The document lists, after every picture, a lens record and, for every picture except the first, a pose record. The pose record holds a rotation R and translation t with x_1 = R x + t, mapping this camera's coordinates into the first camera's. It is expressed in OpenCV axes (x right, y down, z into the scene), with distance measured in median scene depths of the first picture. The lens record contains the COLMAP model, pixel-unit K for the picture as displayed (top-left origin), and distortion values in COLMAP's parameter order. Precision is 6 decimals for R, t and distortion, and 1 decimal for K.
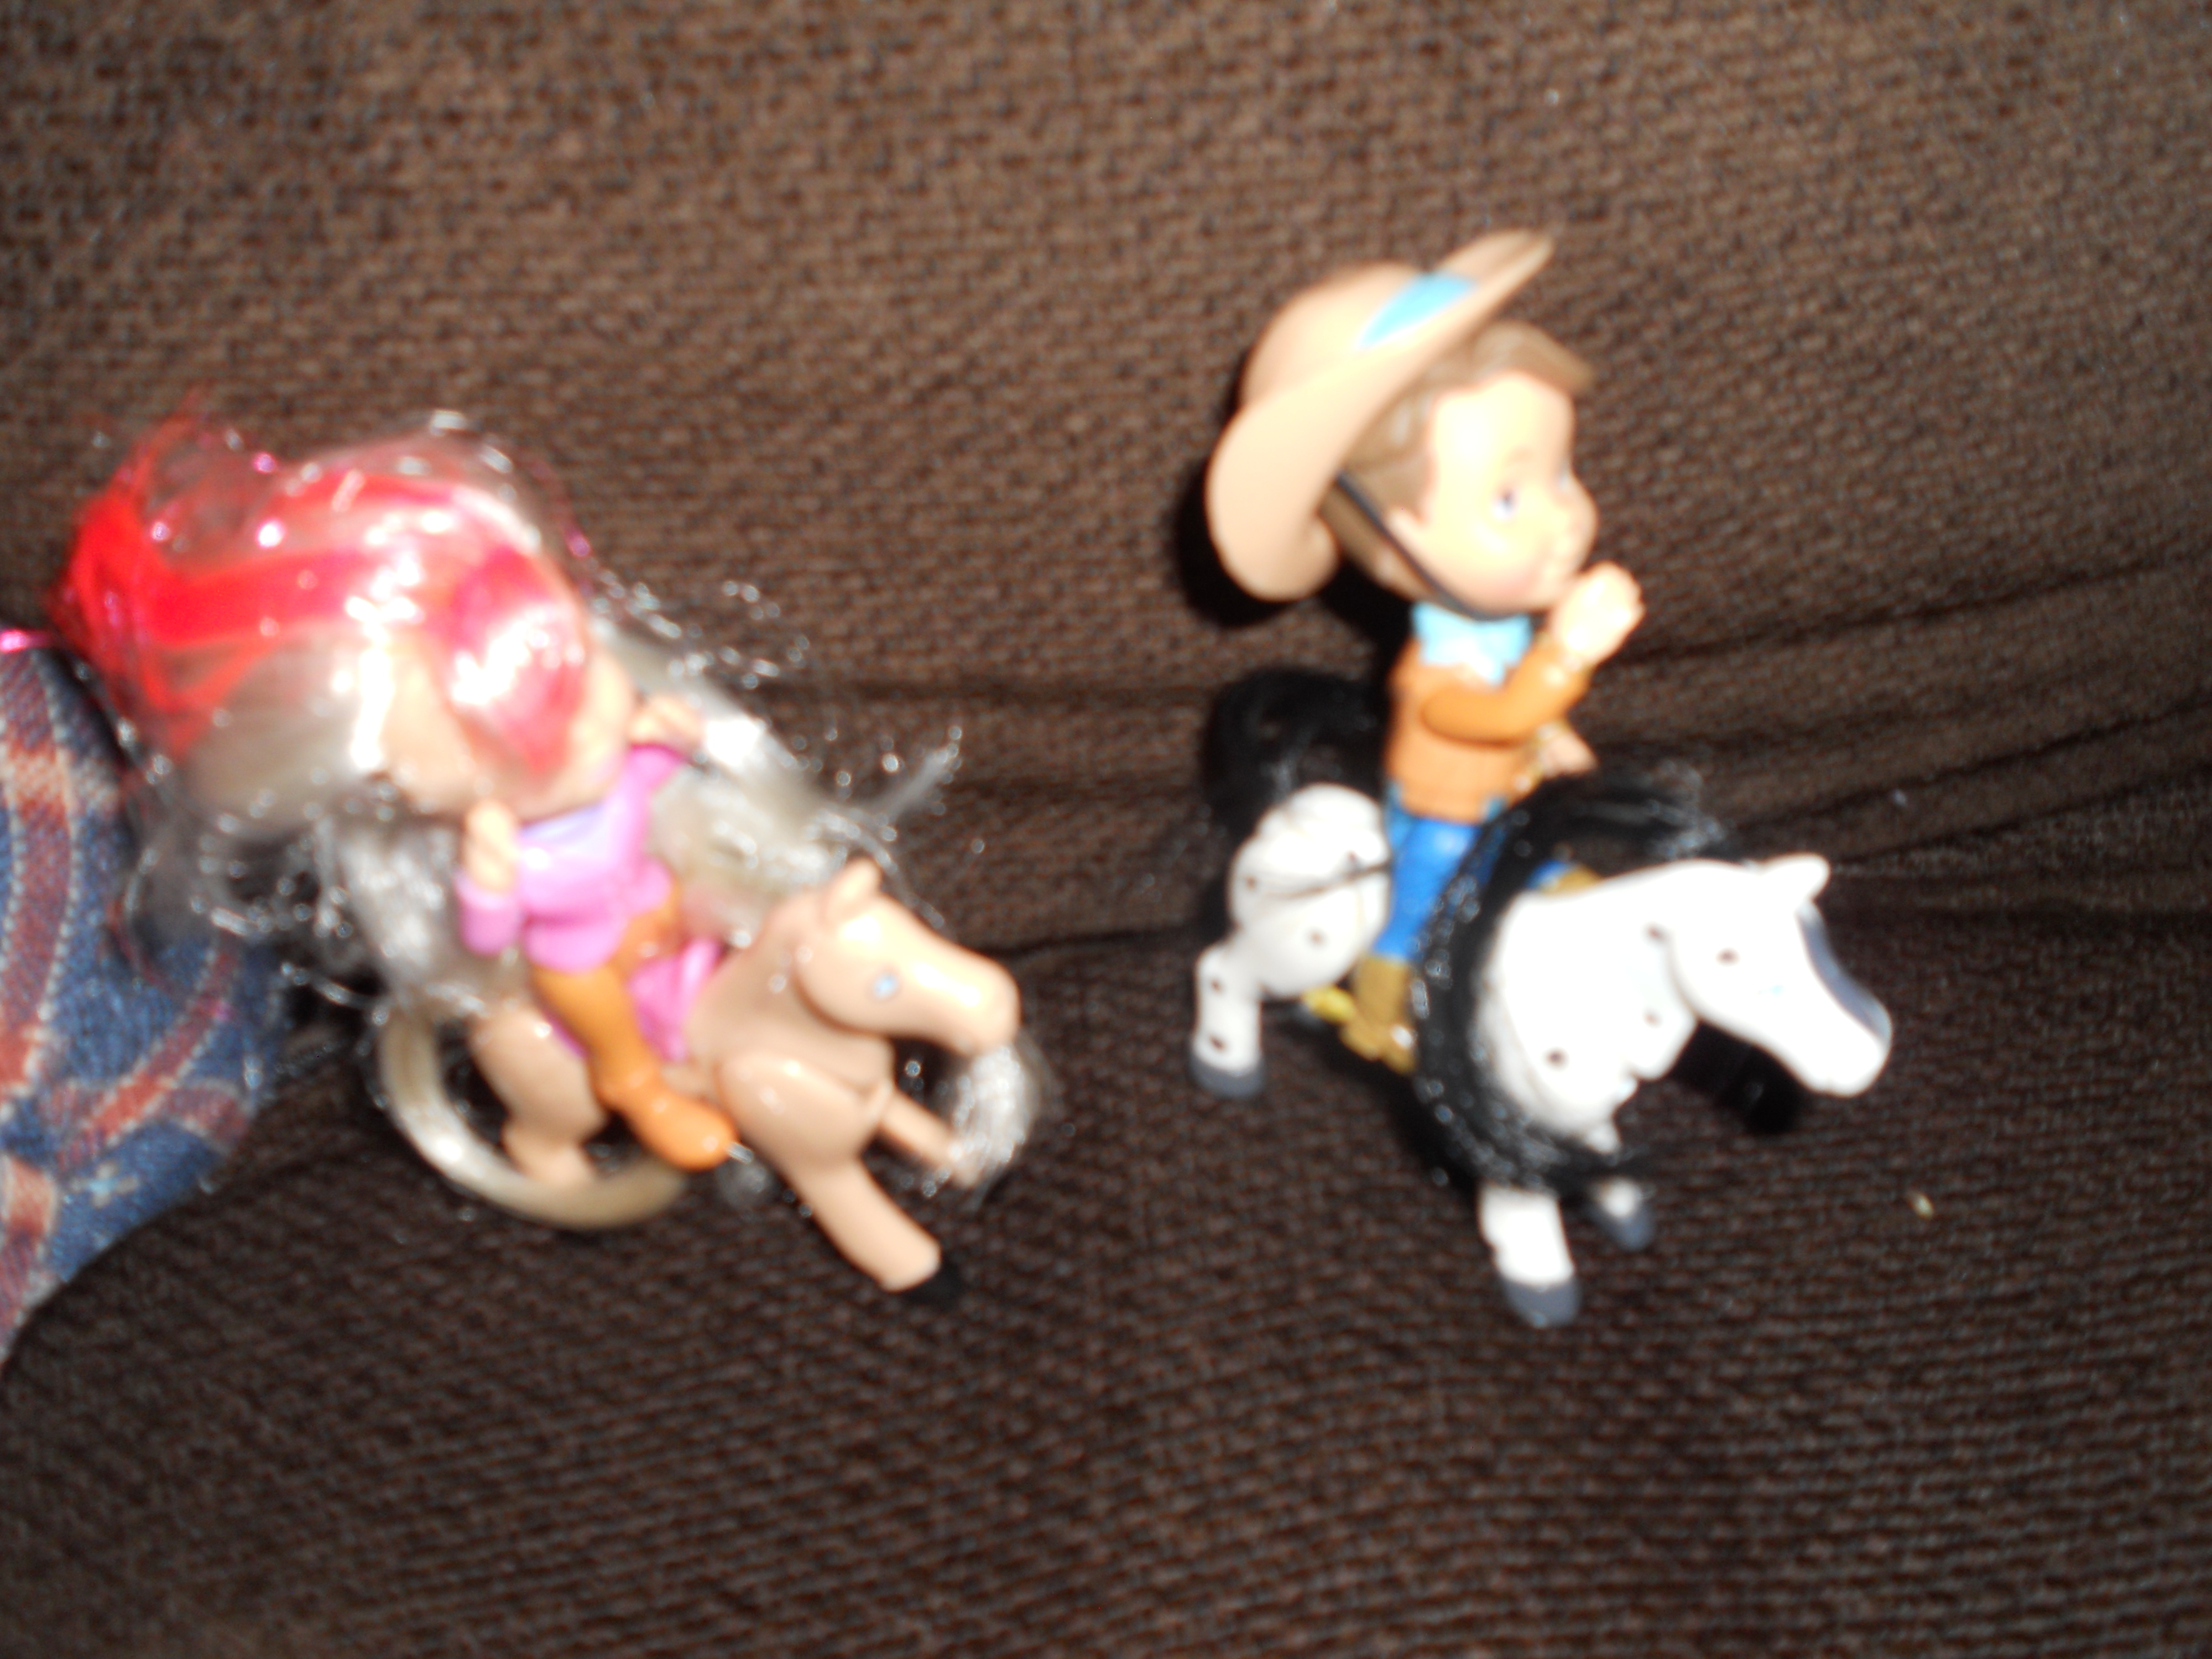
lens RADIAL K [[1998.3, 0, 1146.5], [0, 1998.3, 803.4], [0, 0, 1]] dist [-0.010033, -0.003093]
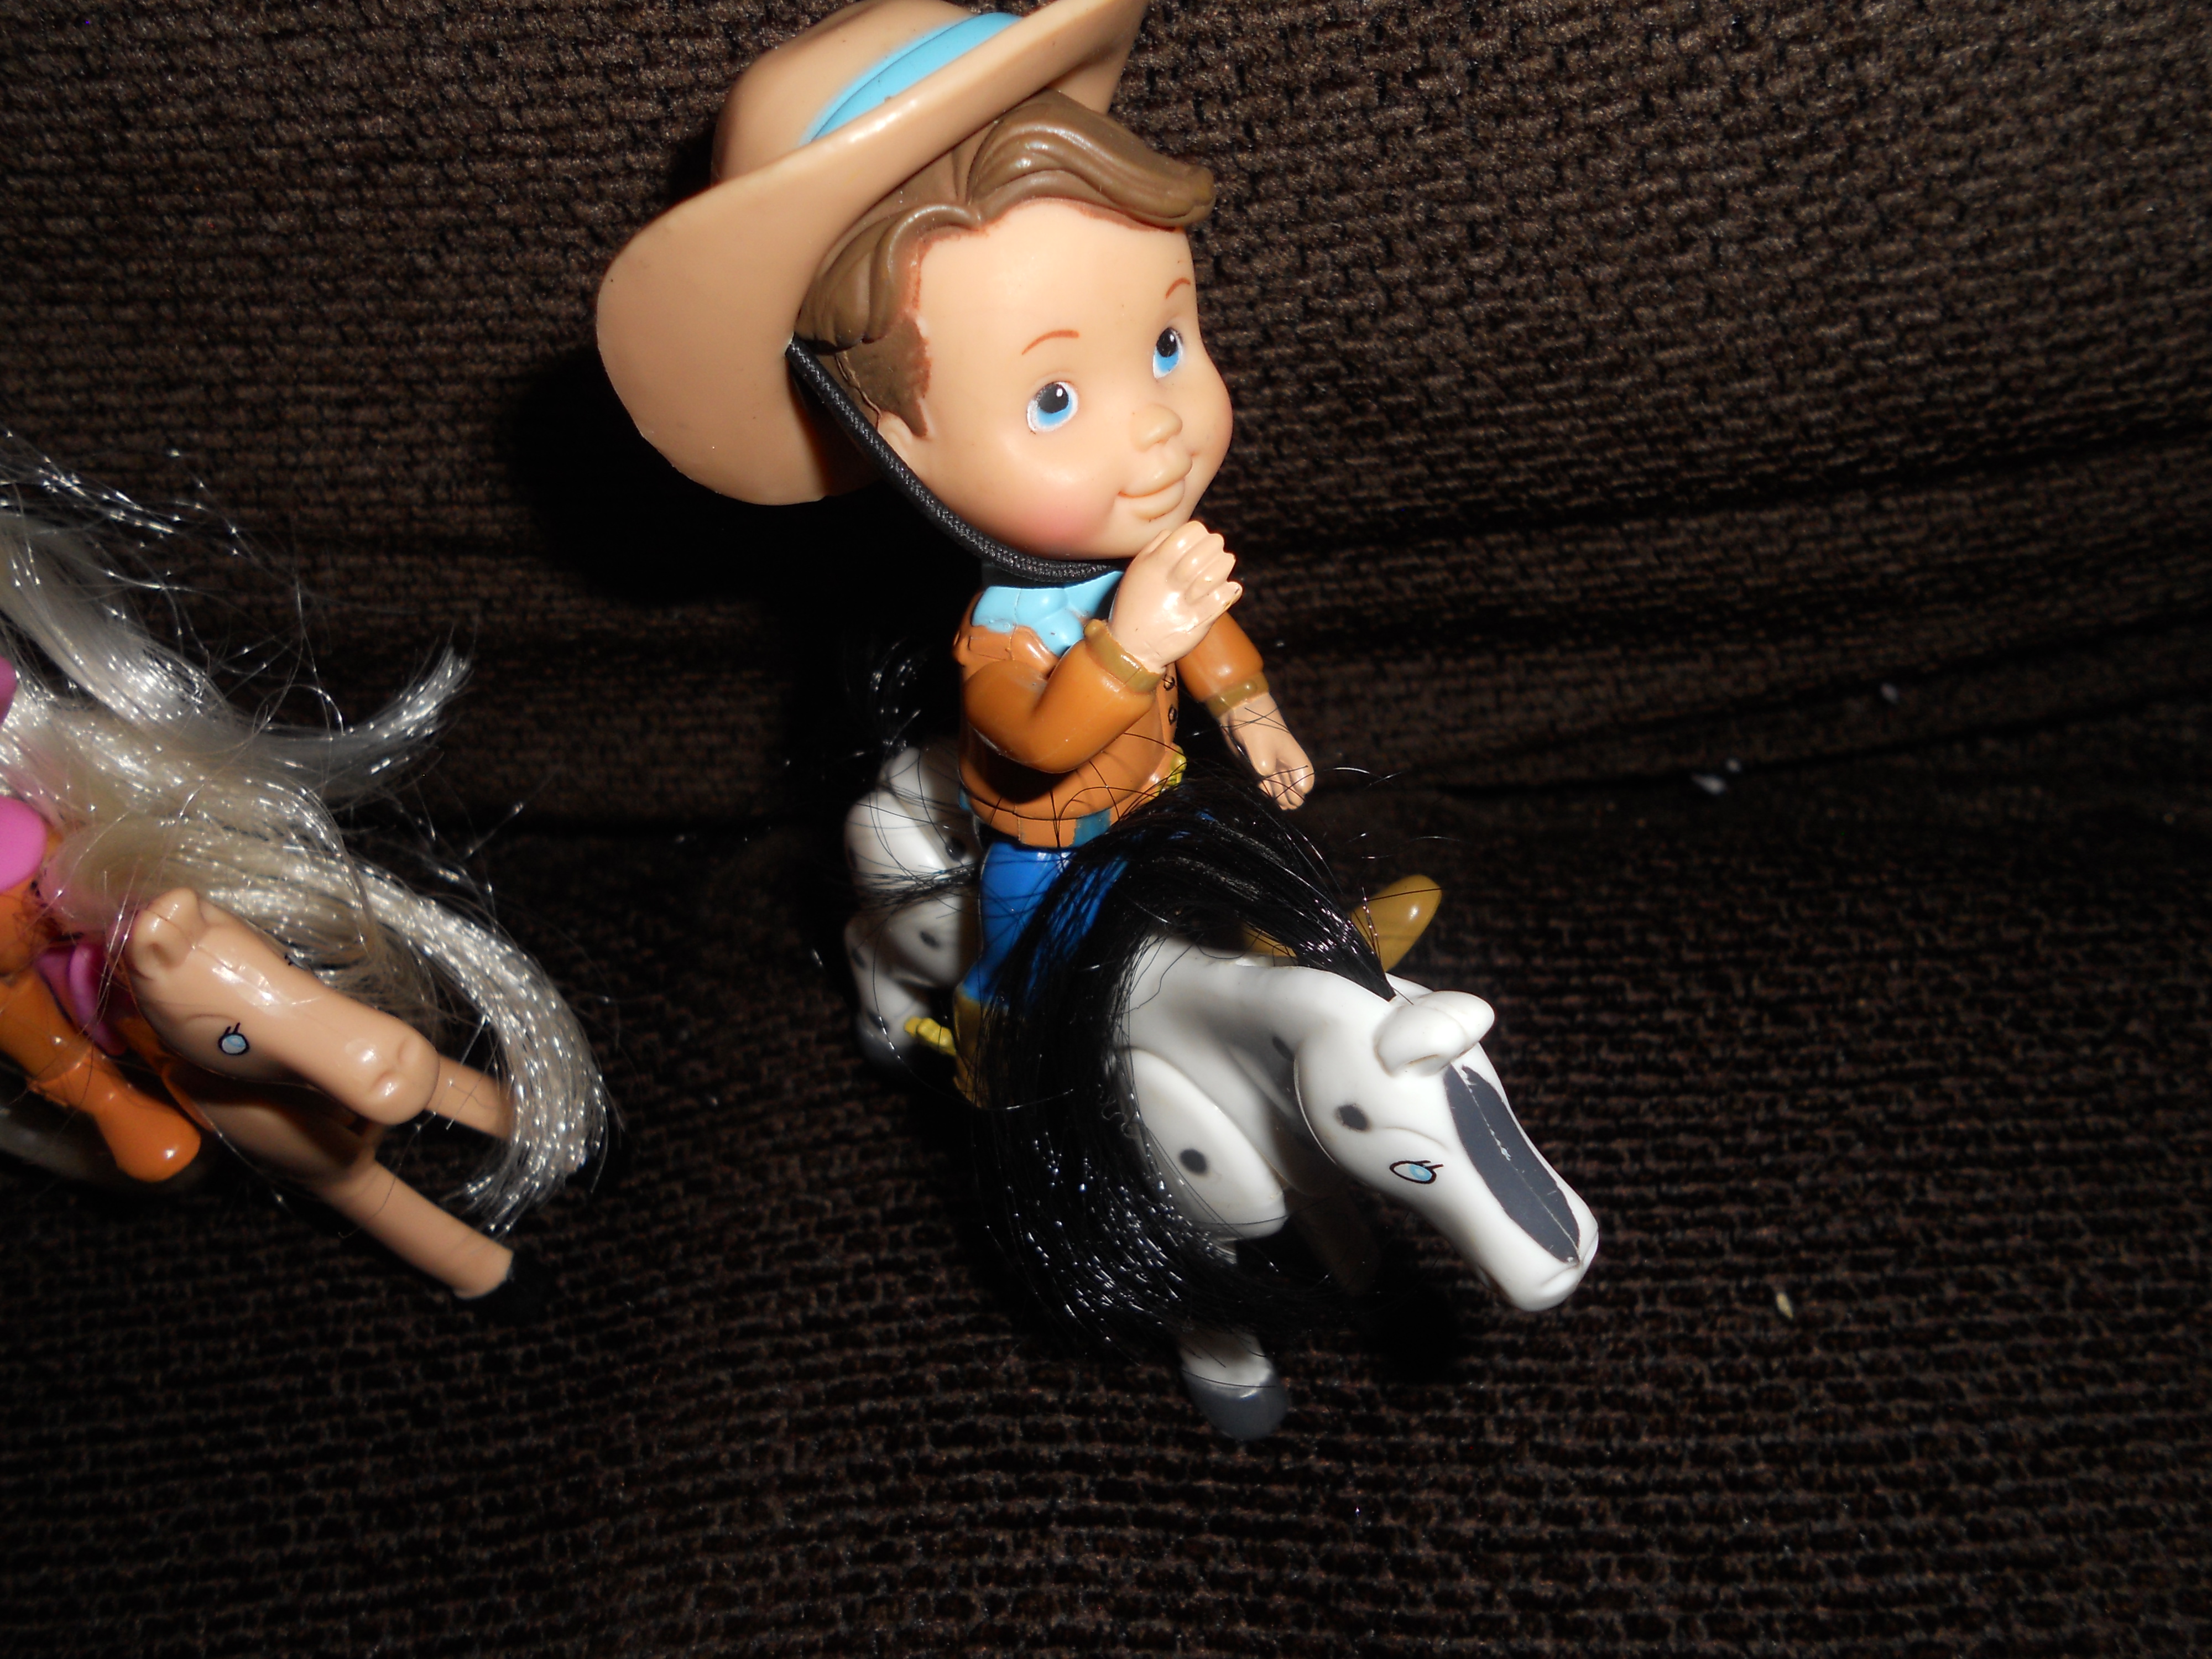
lens RADIAL K [[1992.4, 0, 1110.2], [0, 1992.4, 848.1], [0, 0, 1]] dist [0.004986, -0.013135]
pose [[0.992186, 0.055126, -0.111928, 0.218267], [-0.031185, 0.978195, 0.205334, -0.112791], [0.120807, -0.200239, 0.972271, 0.284370]]
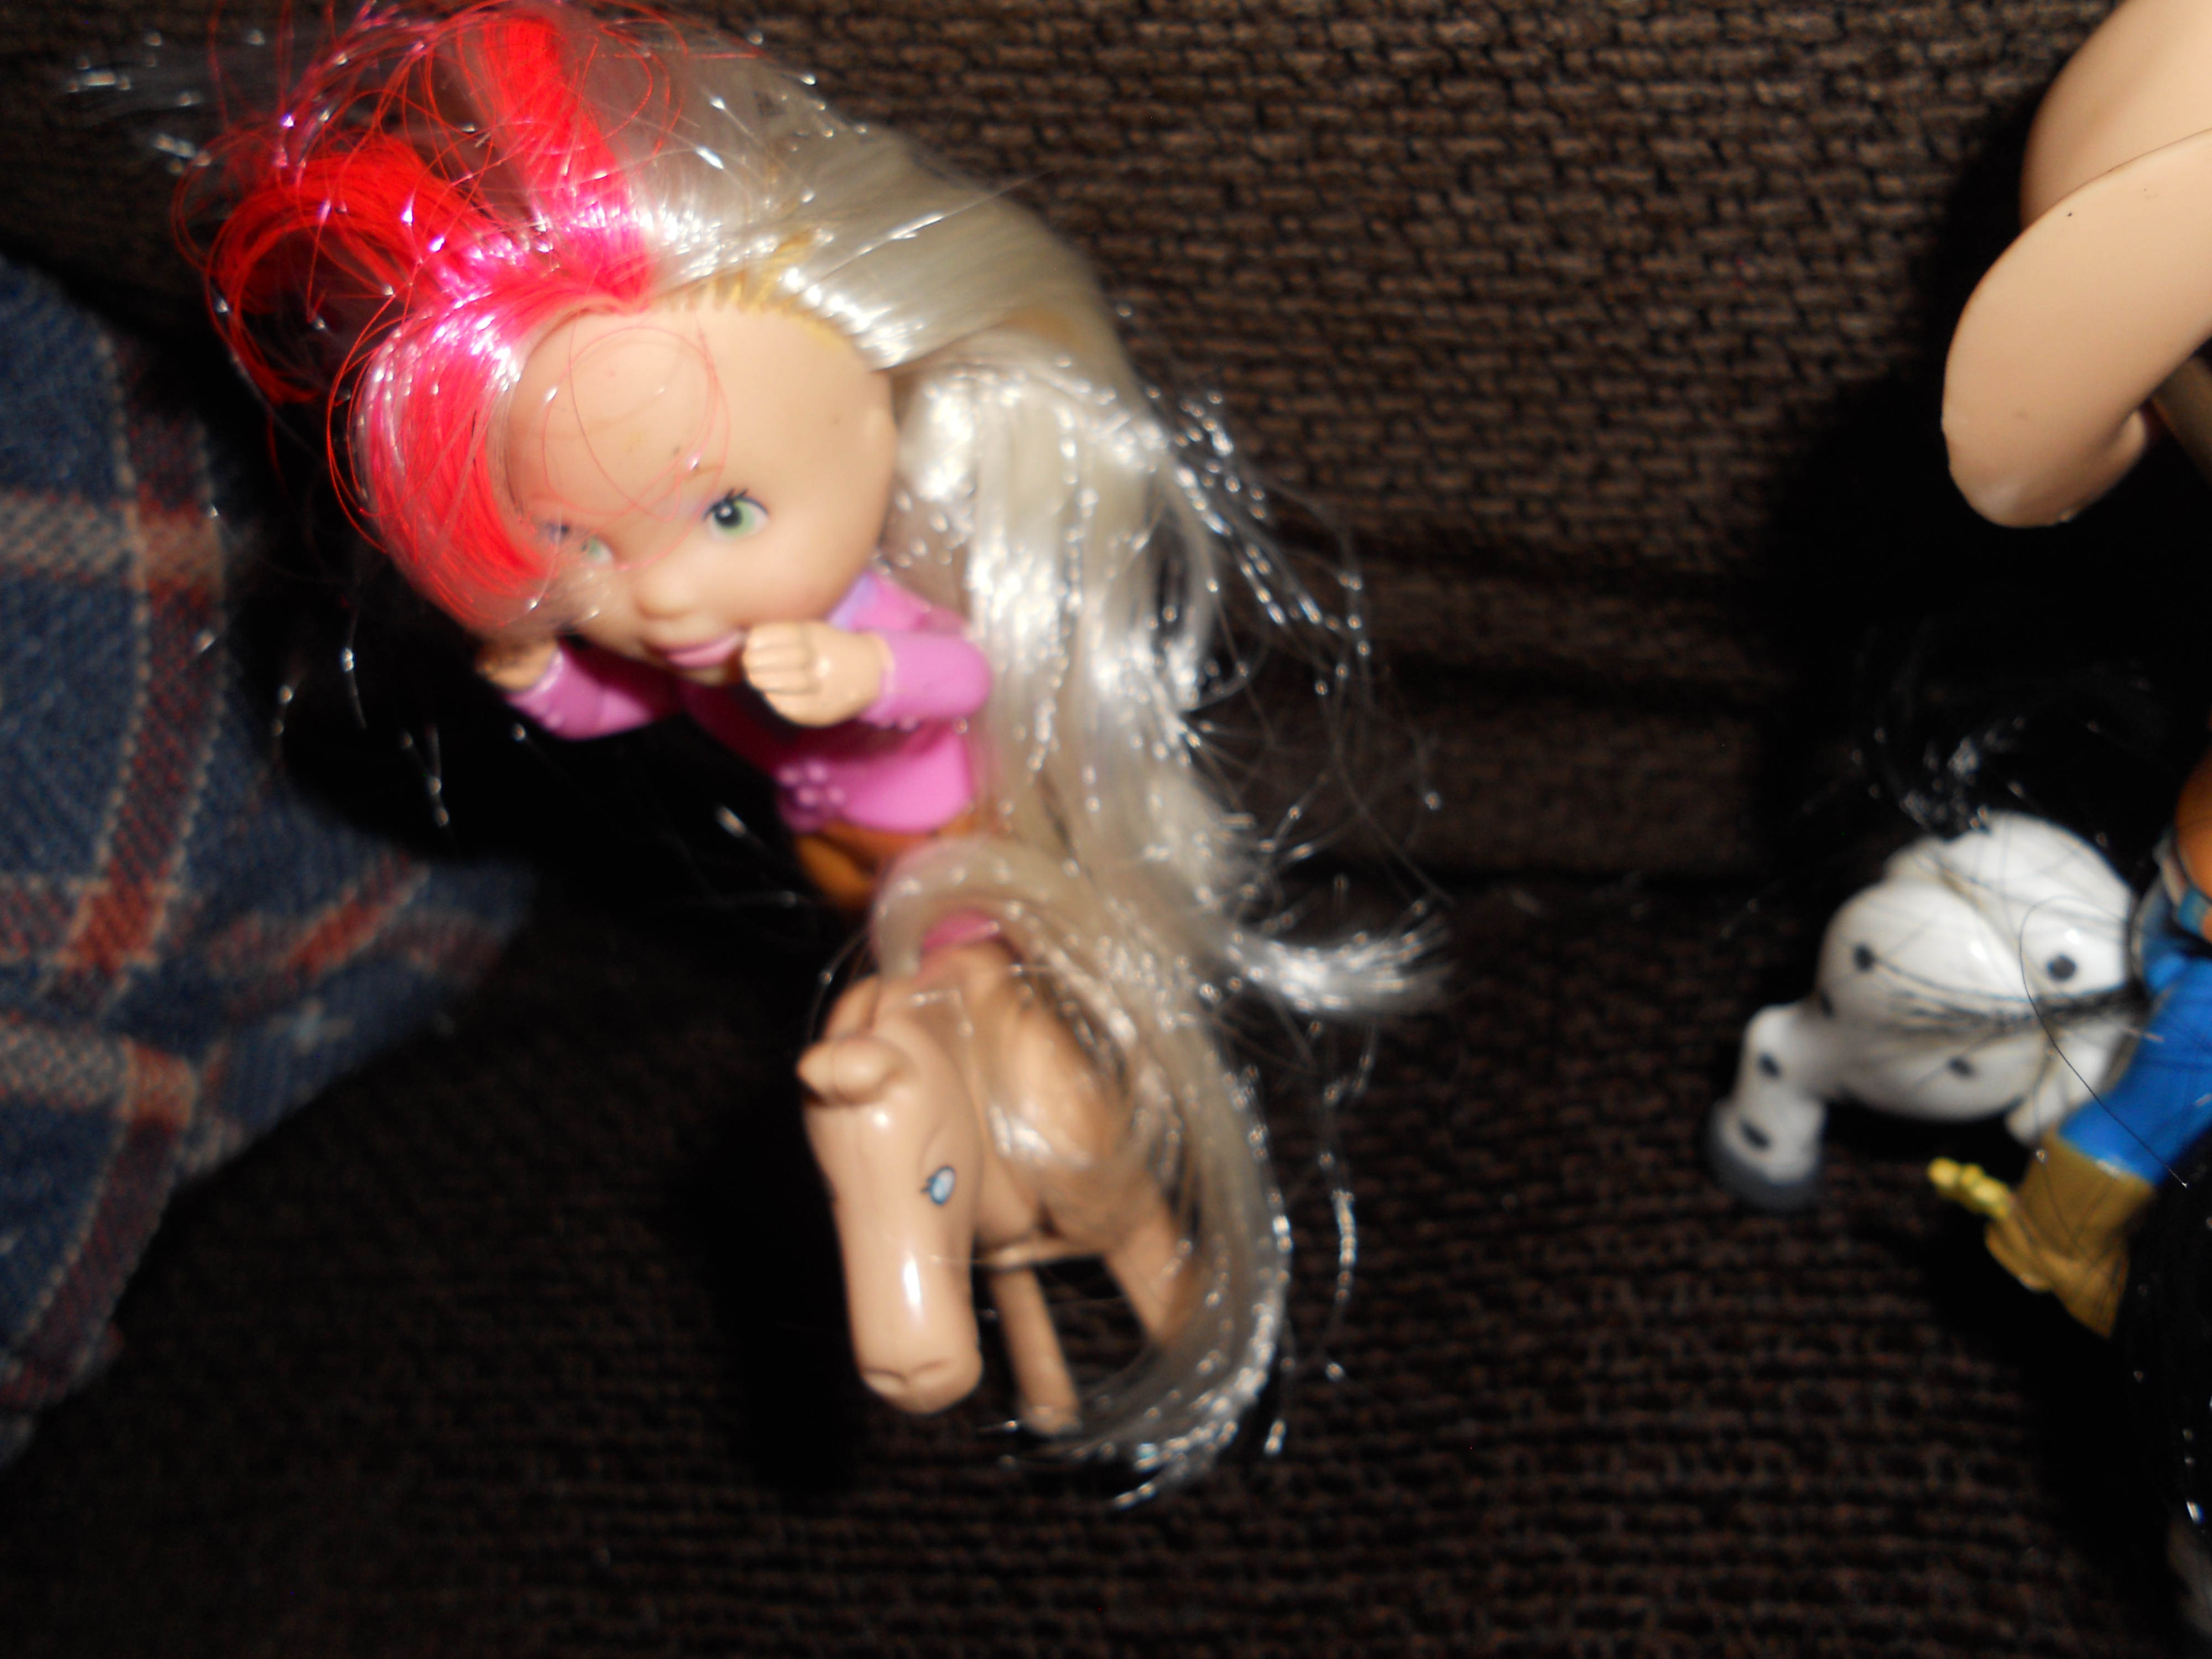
lens RADIAL K [[2017.7, 0, 1115.7], [0, 2017.7, 800.6], [0, 0, 1]] dist [-0.023586, 0.006518]
pose [[0.962920, 0.135128, -0.233508, -0.027884], [-0.093857, 0.979245, 0.179639, -0.089067], [0.252936, -0.151061, 0.955617, 0.353239]]
